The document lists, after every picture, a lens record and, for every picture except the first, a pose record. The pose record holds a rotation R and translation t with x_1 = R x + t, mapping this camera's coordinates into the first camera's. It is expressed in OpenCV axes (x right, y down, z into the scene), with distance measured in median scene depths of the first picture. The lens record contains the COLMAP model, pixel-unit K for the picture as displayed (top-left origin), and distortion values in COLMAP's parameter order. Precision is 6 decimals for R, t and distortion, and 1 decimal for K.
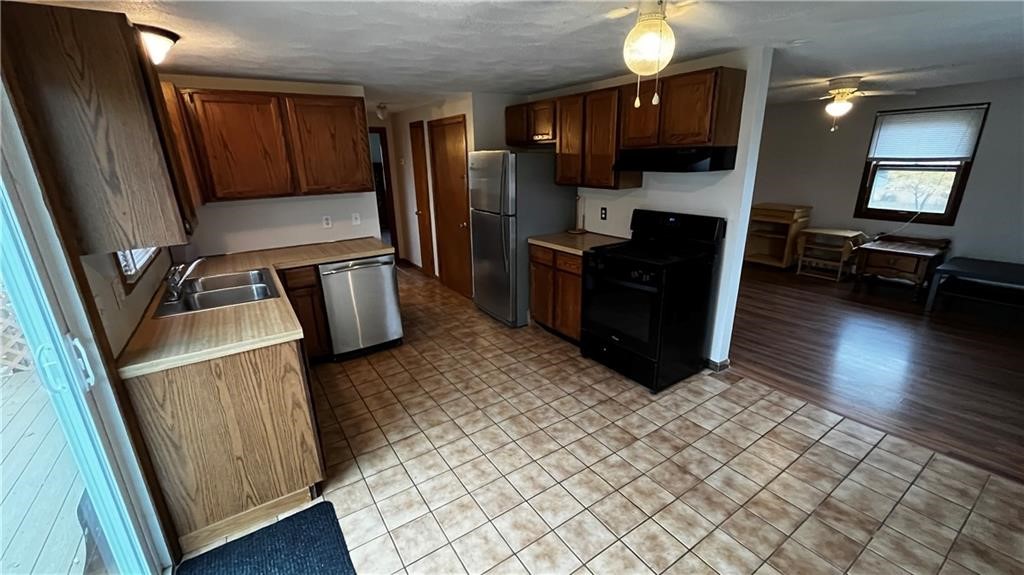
lens RADIAL K [[415.4, 0, 512.0], [0, 415.4, 287.5], [0, 0, 1]] dist [-0.004949, -0.000237]
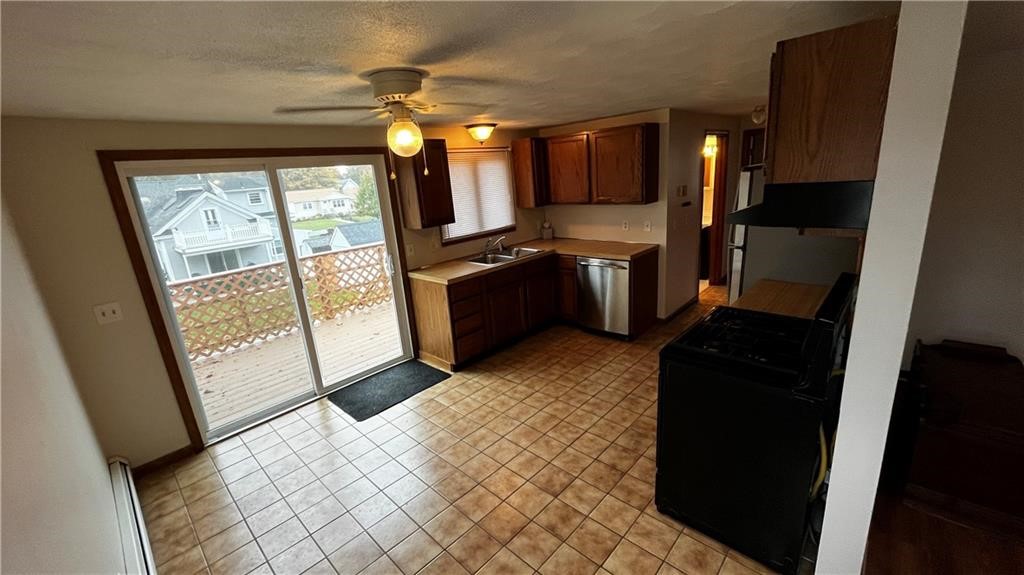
lens RADIAL K [[415.4, 0, 512.0], [0, 415.4, 287.5], [0, 0, 1]] dist [-0.004949, -0.000237]
pose [[0.222398, 0.267208, -0.937624, 0.815882], [-0.226506, 0.949556, 0.216883, -0.209193], [0.948280, 0.164143, 0.271704, 0.451143]]
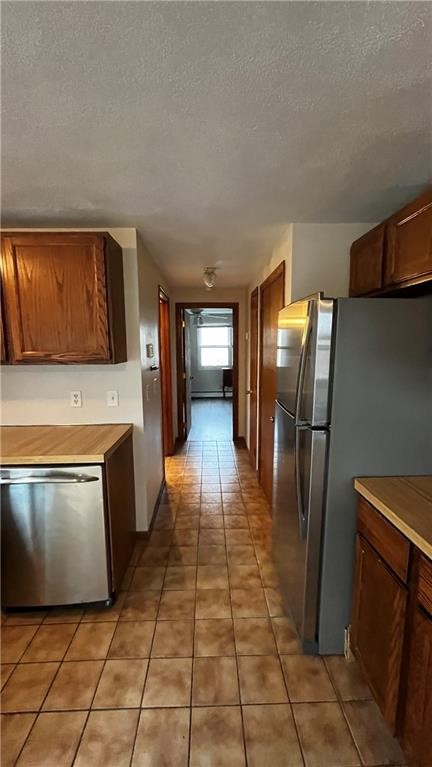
lens RADIAL K [[311.1, 0, 216.0], [0, 311.1, 383.5], [0, 0, 1]] dist [-0.004949, -0.000237]
pose [[0.846741, 0.080030, -0.525952, 0.099520], [-0.170640, 0.977242, -0.126018, -0.189377], [0.503897, 0.196453, 0.841127, 0.760434]]
